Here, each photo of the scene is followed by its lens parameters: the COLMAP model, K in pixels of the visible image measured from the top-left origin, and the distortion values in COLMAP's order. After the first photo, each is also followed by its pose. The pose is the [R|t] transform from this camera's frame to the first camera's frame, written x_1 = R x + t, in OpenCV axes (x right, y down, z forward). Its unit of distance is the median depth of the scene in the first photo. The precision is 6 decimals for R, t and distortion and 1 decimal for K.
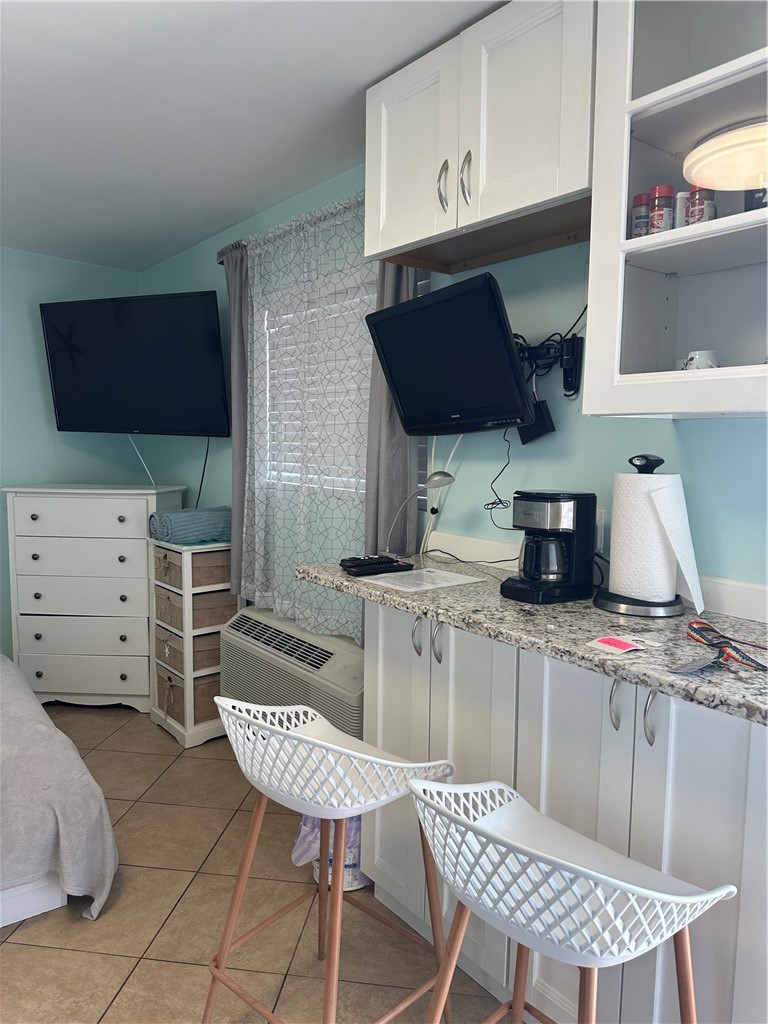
lens RADIAL K [[723.6, 0, 368.3], [0, 723.6, 501.4], [0, 0, 1]] dist [0.042044, -0.051068]
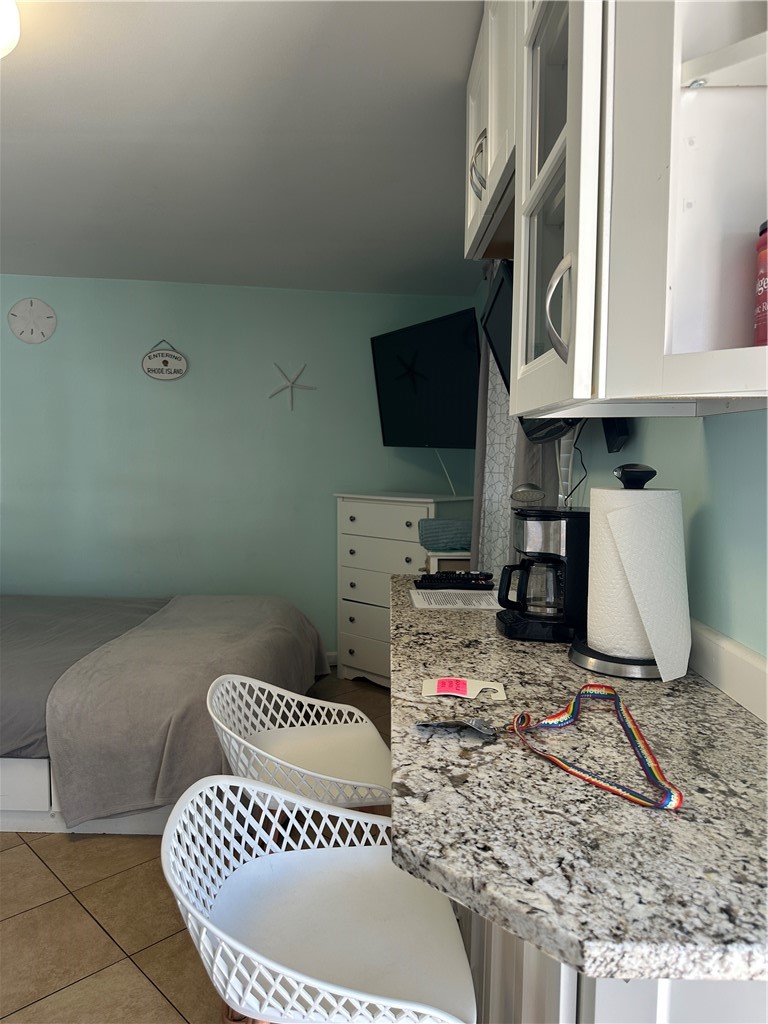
lens RADIAL K [[723.6, 0, 376.0], [0, 723.6, 519.1], [0, 0, 1]] dist [0.042044, -0.051068]
pose [[0.791252, 0.053609, -0.609136, 0.383168], [-0.051093, 0.998462, 0.021504, -0.005790], [0.609352, 0.014107, 0.792774, 0.139391]]
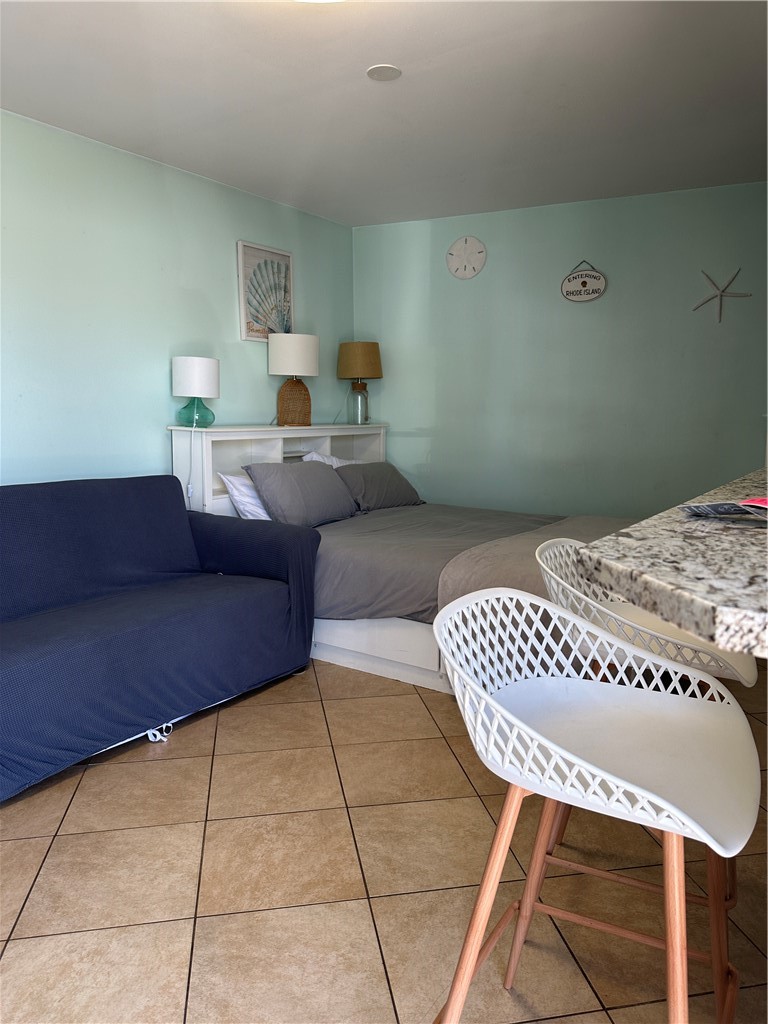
lens RADIAL K [[723.6, 0, 383.6], [0, 723.6, 516.6], [0, 0, 1]] dist [0.042044, -0.051068]
pose [[0.317492, 0.122347, -0.940335, 0.449497], [-0.071607, 0.991904, 0.104880, 0.081665], [0.945553, 0.034036, 0.323683, 0.206580]]
